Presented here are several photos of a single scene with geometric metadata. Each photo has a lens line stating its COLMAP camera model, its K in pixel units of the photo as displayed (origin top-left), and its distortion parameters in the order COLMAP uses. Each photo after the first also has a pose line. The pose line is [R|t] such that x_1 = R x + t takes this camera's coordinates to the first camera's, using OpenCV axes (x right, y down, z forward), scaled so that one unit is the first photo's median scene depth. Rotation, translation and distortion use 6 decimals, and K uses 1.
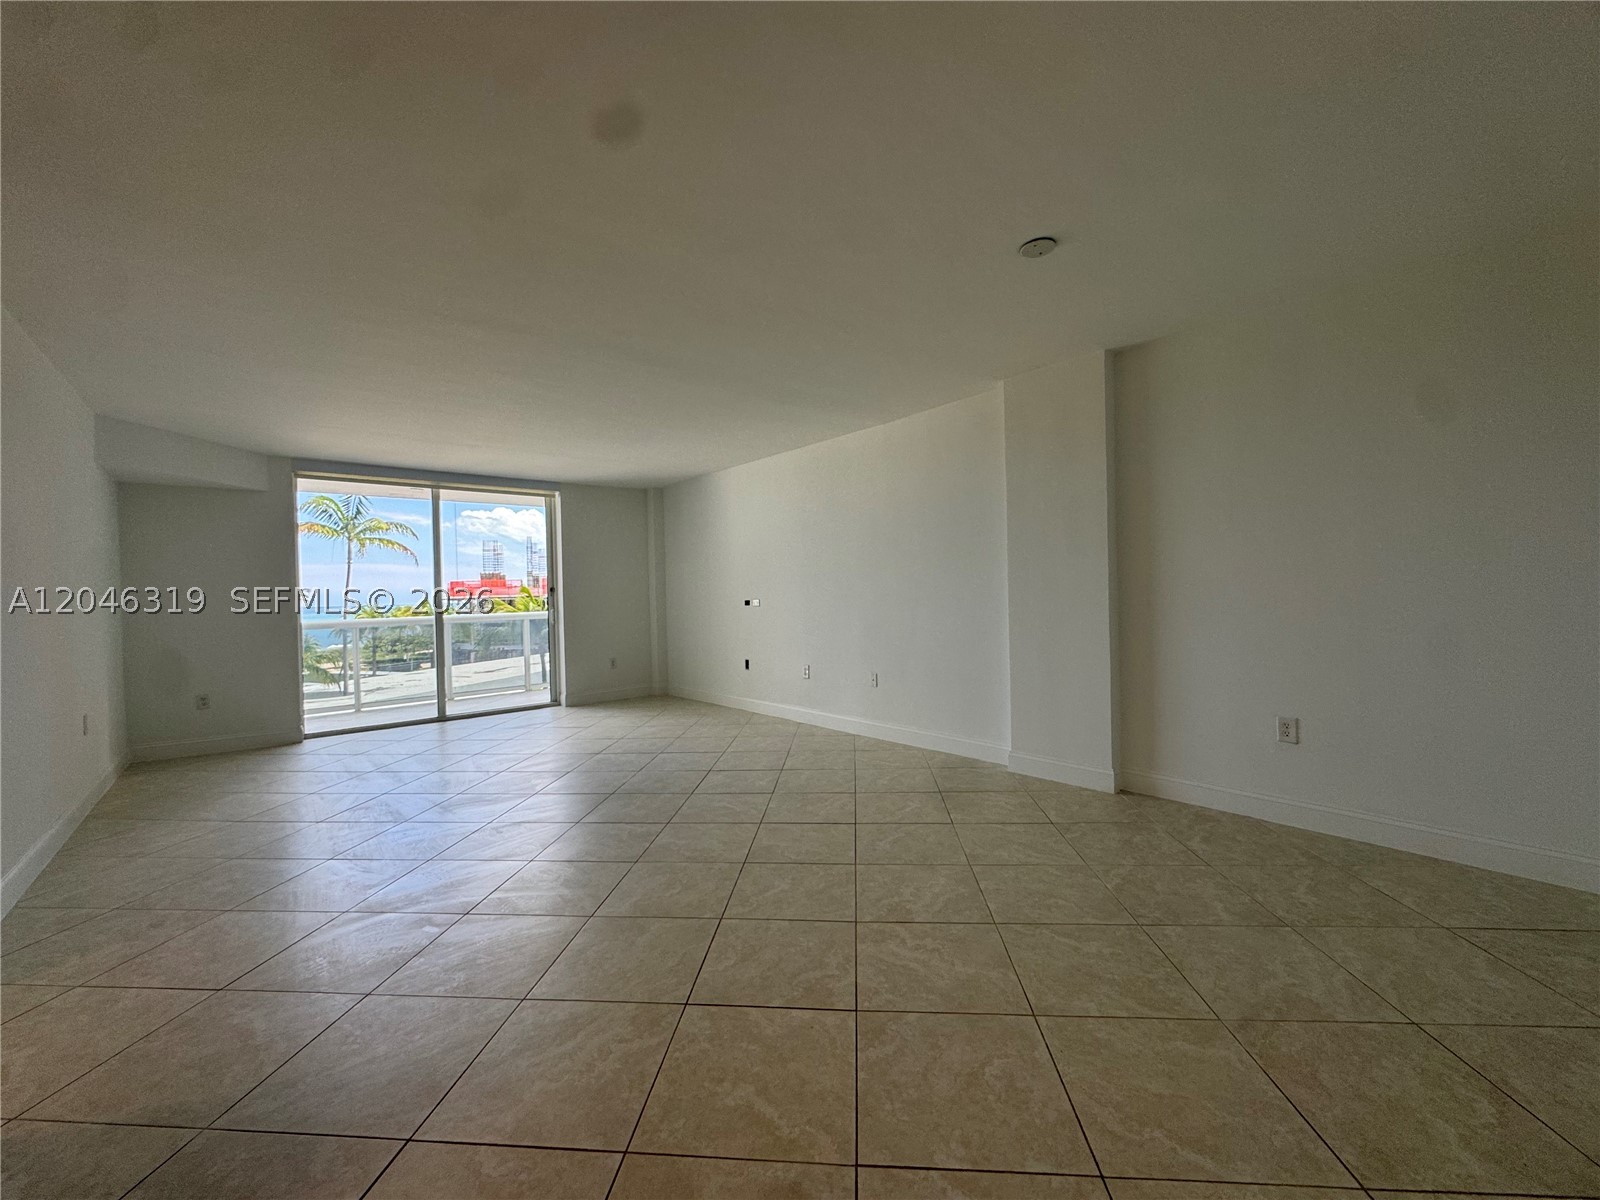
lens RADIAL K [[640.0, 0, 800.0], [0, 640.0, 600.0], [0, 0, 1]] dist [-0.001743, 0.000350]
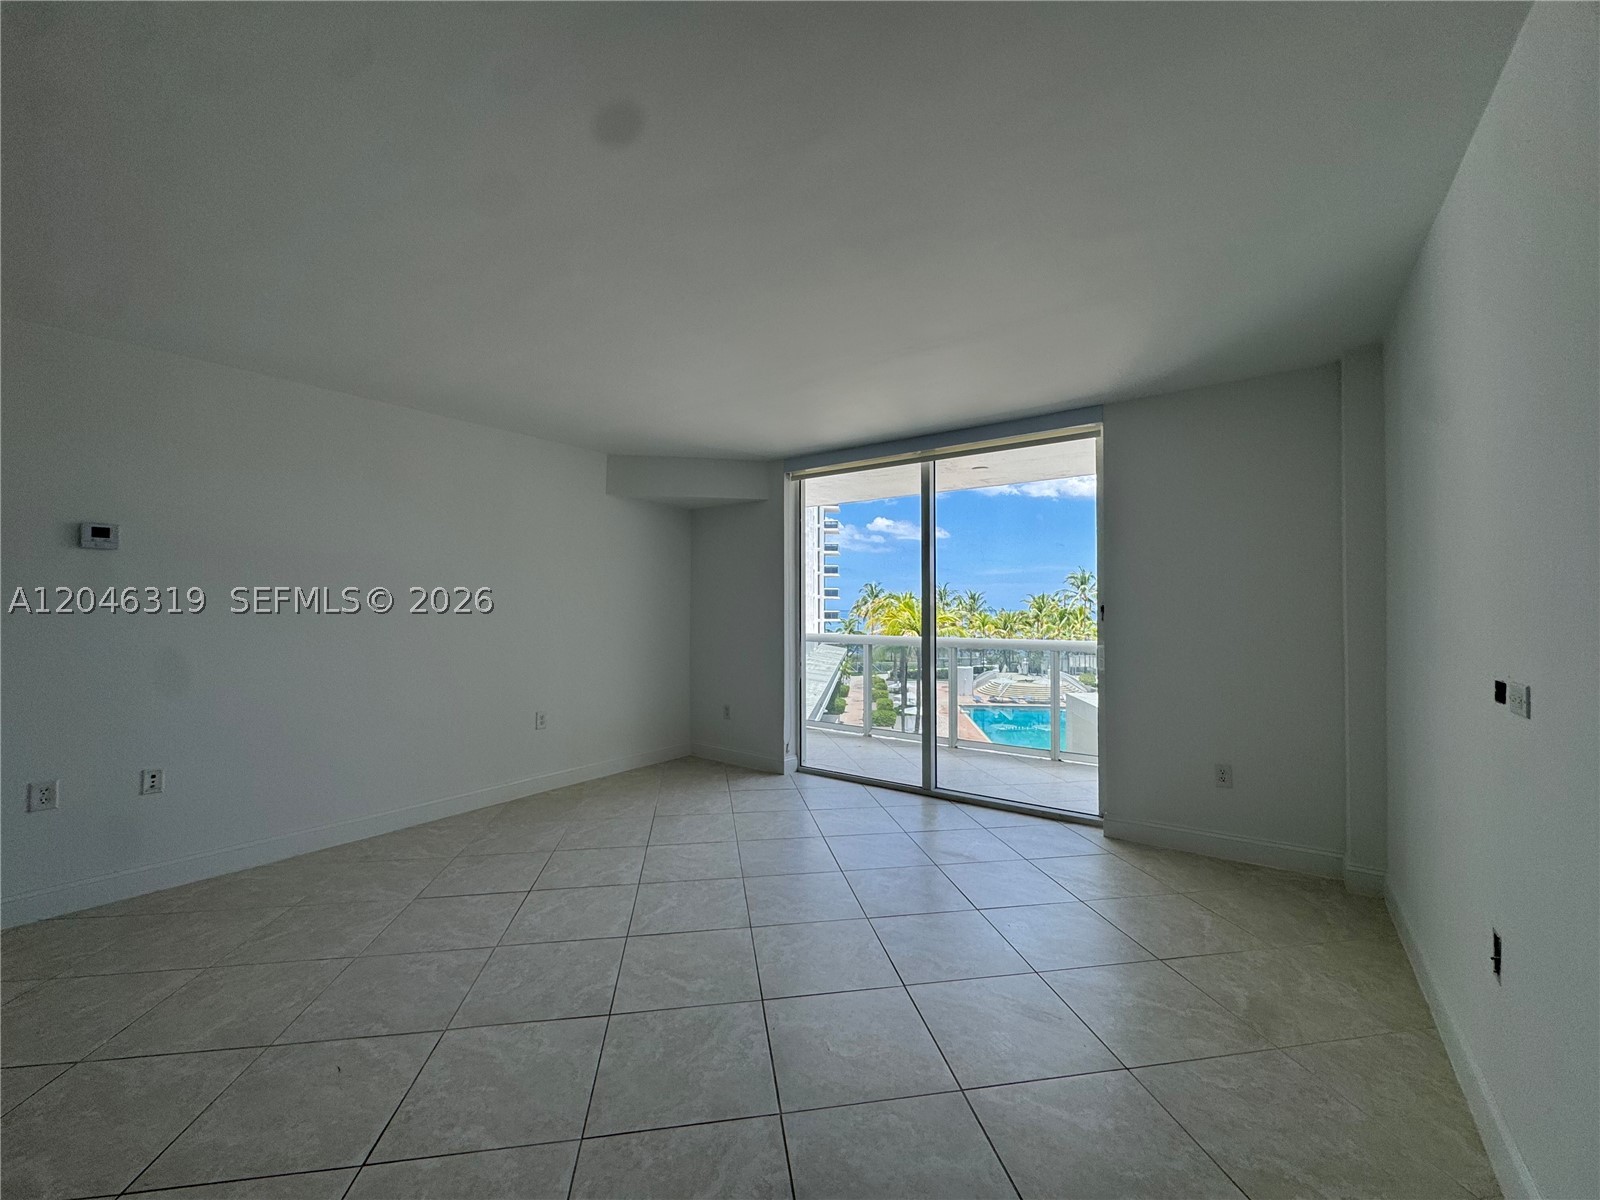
lens RADIAL K [[639.0, 0, 800.0], [0, 639.0, 600.0], [0, 0, 1]] dist [-0.002243, 0.000113]
pose [[0.236172, 0.012859, -0.971626, 0.108303], [-0.017016, 0.999814, 0.009096, -0.035170], [0.971562, 0.014385, 0.236347, 0.930710]]
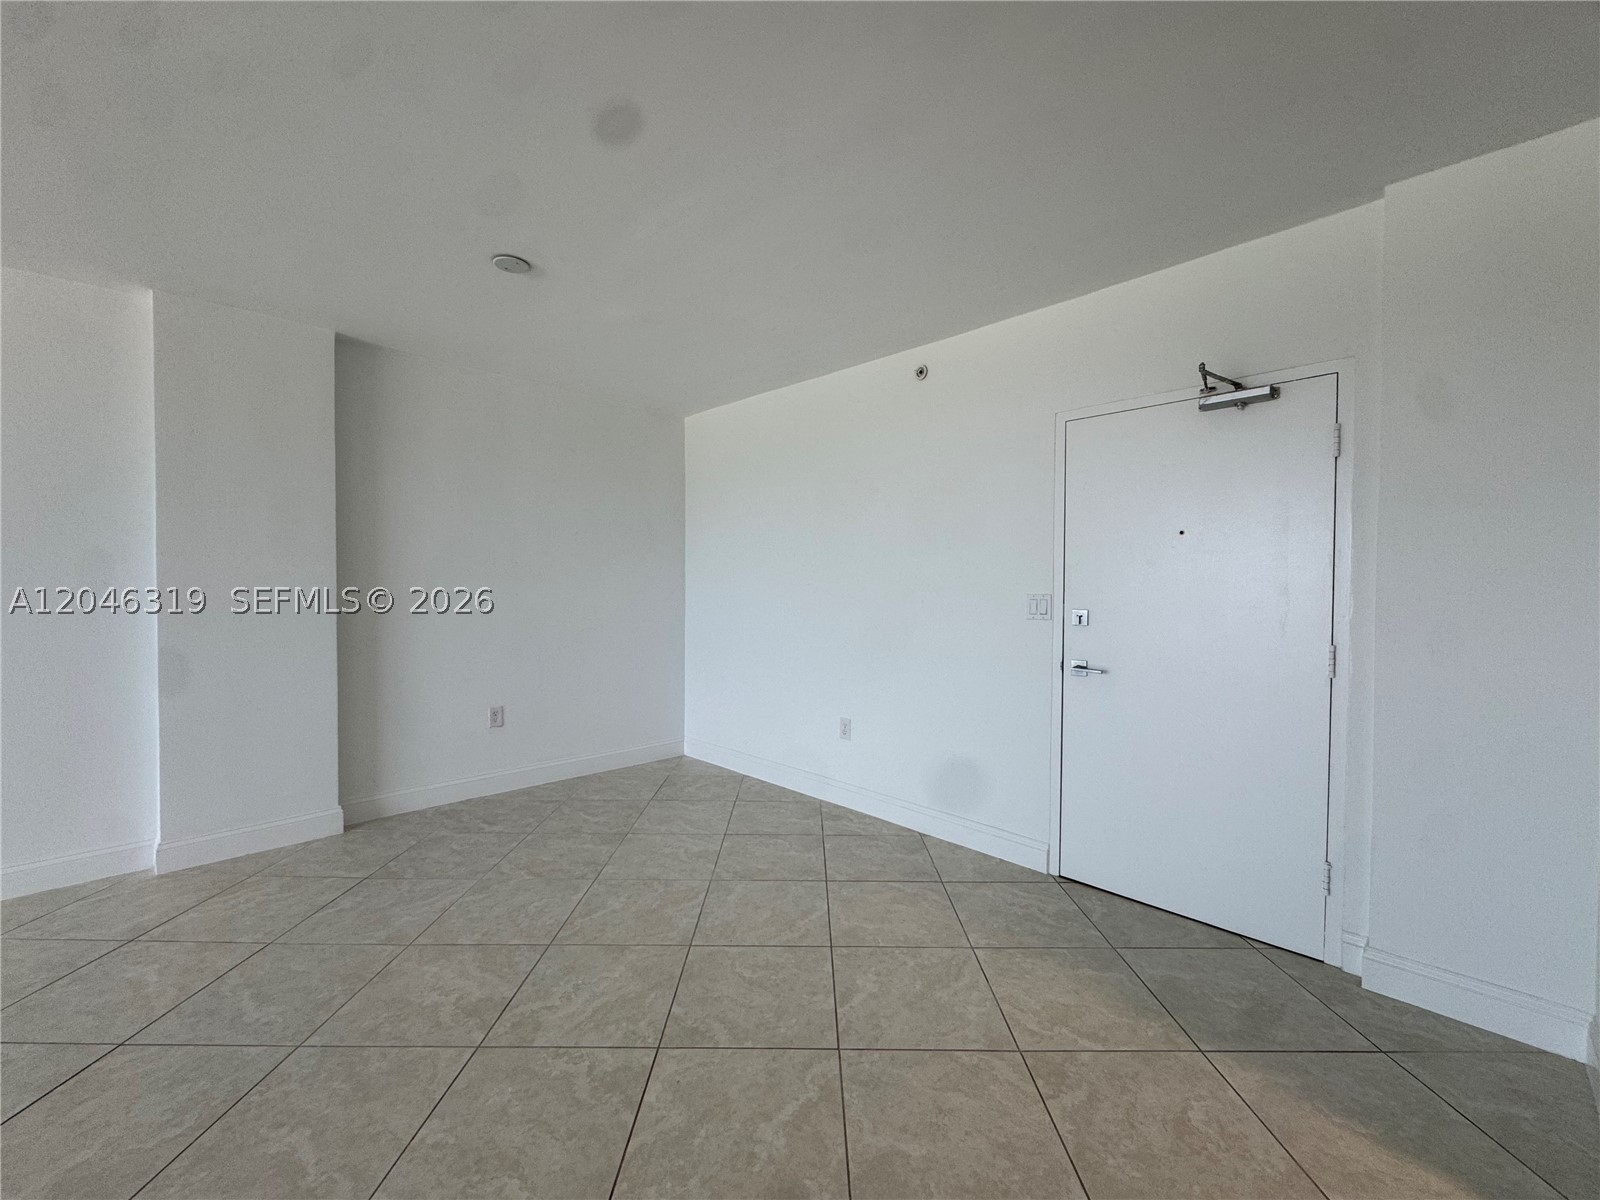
lens RADIAL K [[639.0, 0, 800.0], [0, 639.0, 600.0], [0, 0, 1]] dist [-0.002243, 0.000113]
pose [[-0.080422, 0.002853, 0.996757, -0.331222], [0.009914, 0.999949, -0.002062, -0.010092], [-0.996712, 0.009716, -0.080446, 0.320386]]
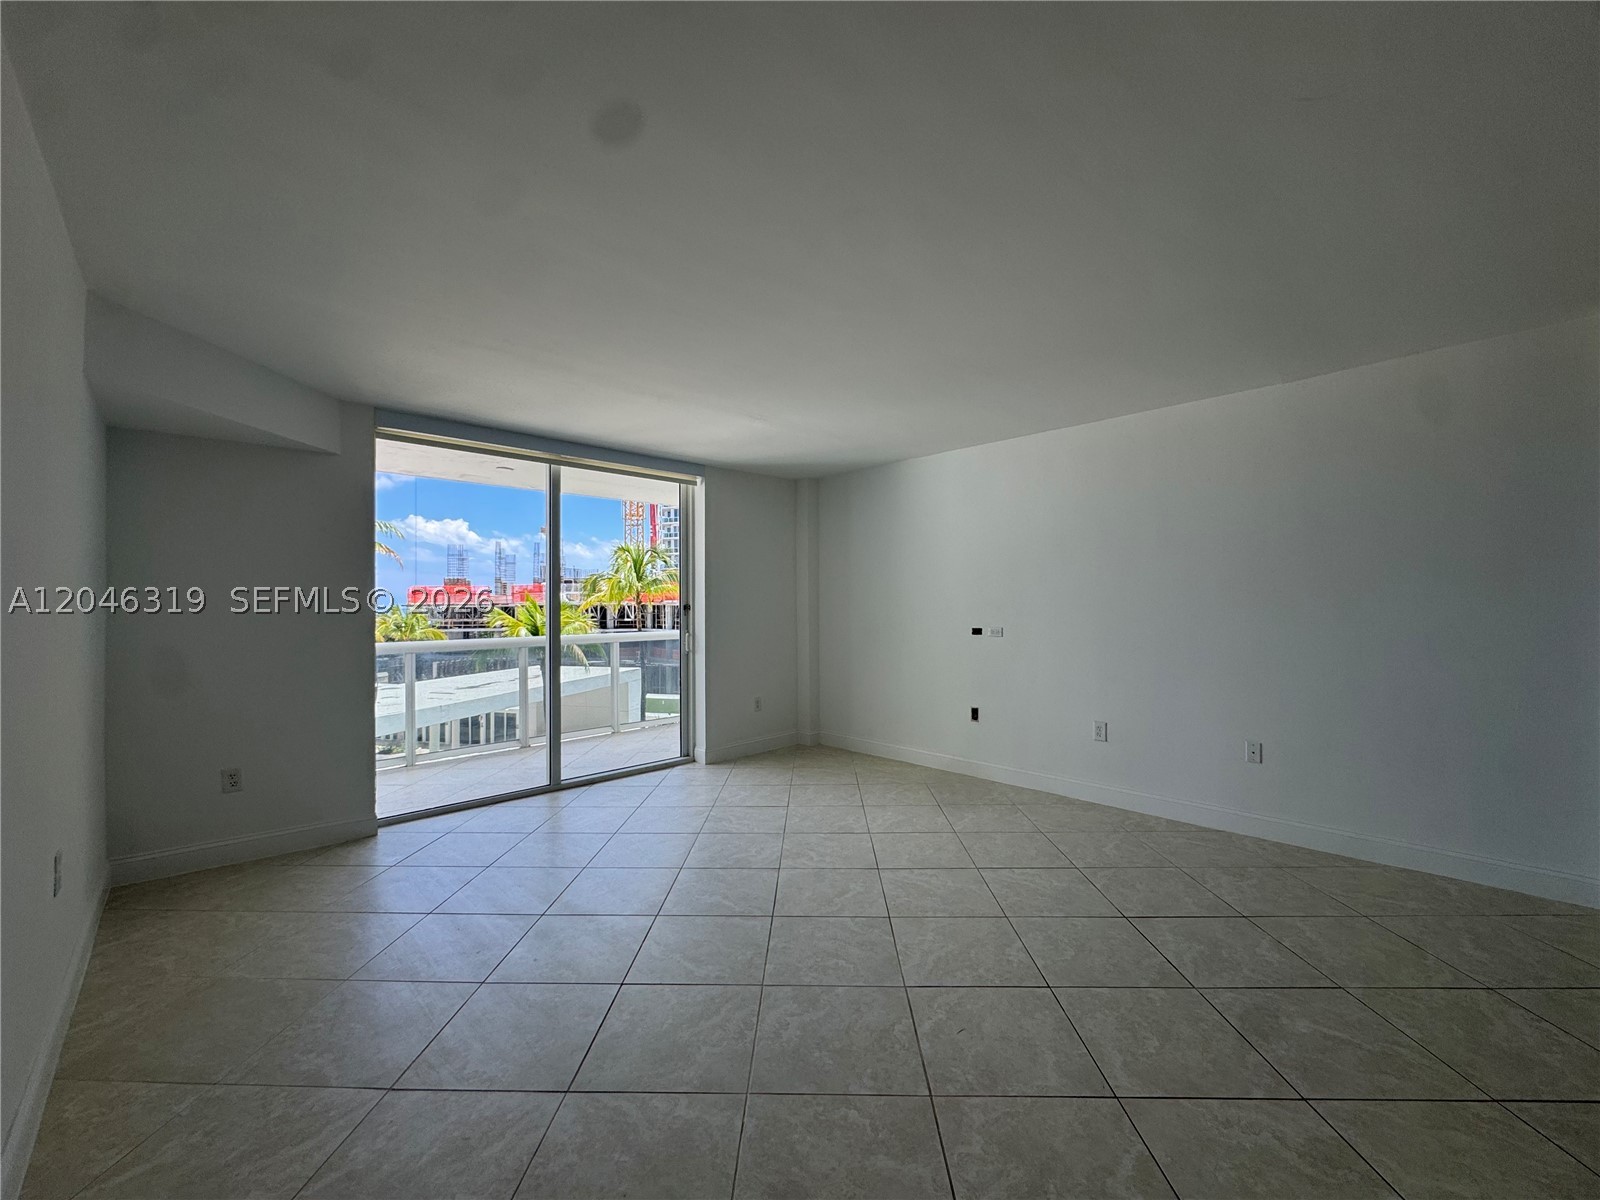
lens RADIAL K [[641.4, 0, 800.0], [0, 641.4, 600.0], [0, 0, 1]] dist [0.000066, 0.000166]
pose [[0.998160, 0.020430, 0.057094, -0.442774], [-0.019299, 0.999608, -0.020289, -0.016624], [-0.057487, 0.019150, 0.998163, 0.356965]]
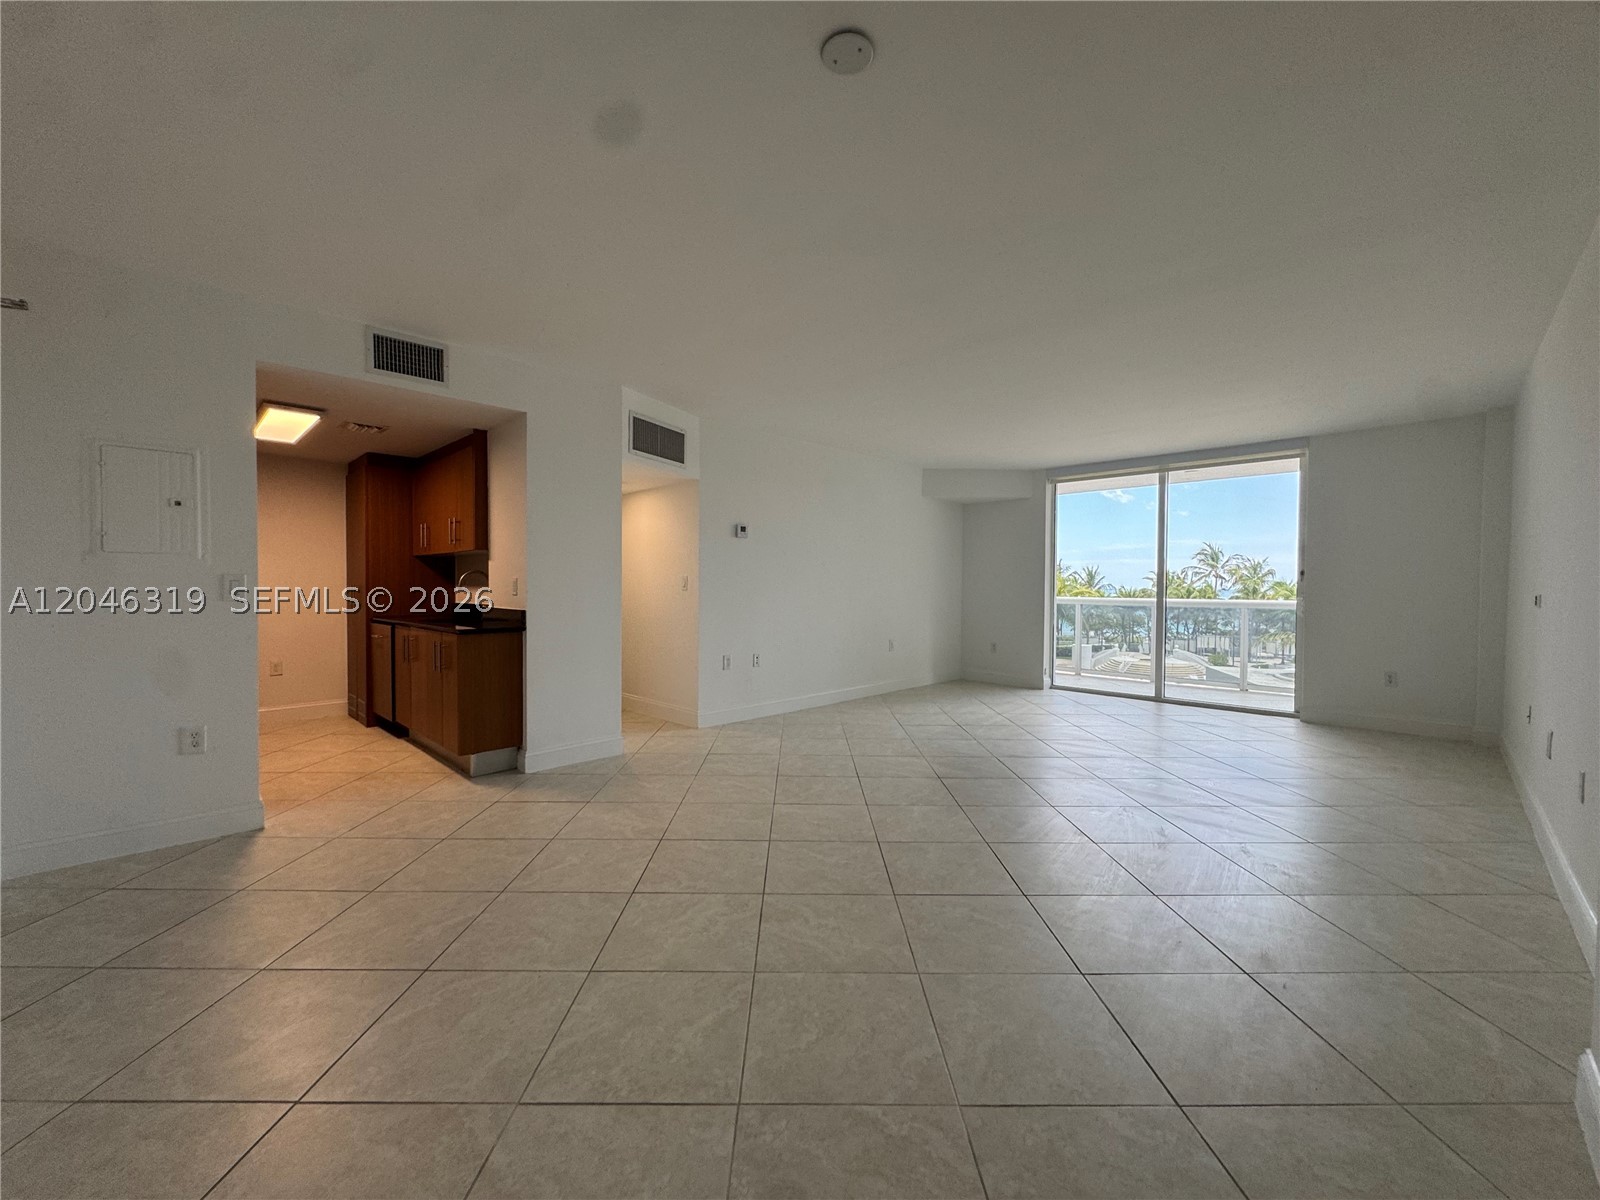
lens RADIAL K [[639.0, 0, 800.0], [0, 639.0, 600.0], [0, 0, 1]] dist [-0.002243, 0.000113]
pose [[0.086204, 0.050838, -0.994980, 0.524320], [-0.020423, 0.998578, 0.049252, -0.013674], [0.996068, 0.016074, 0.087120, 0.455368]]
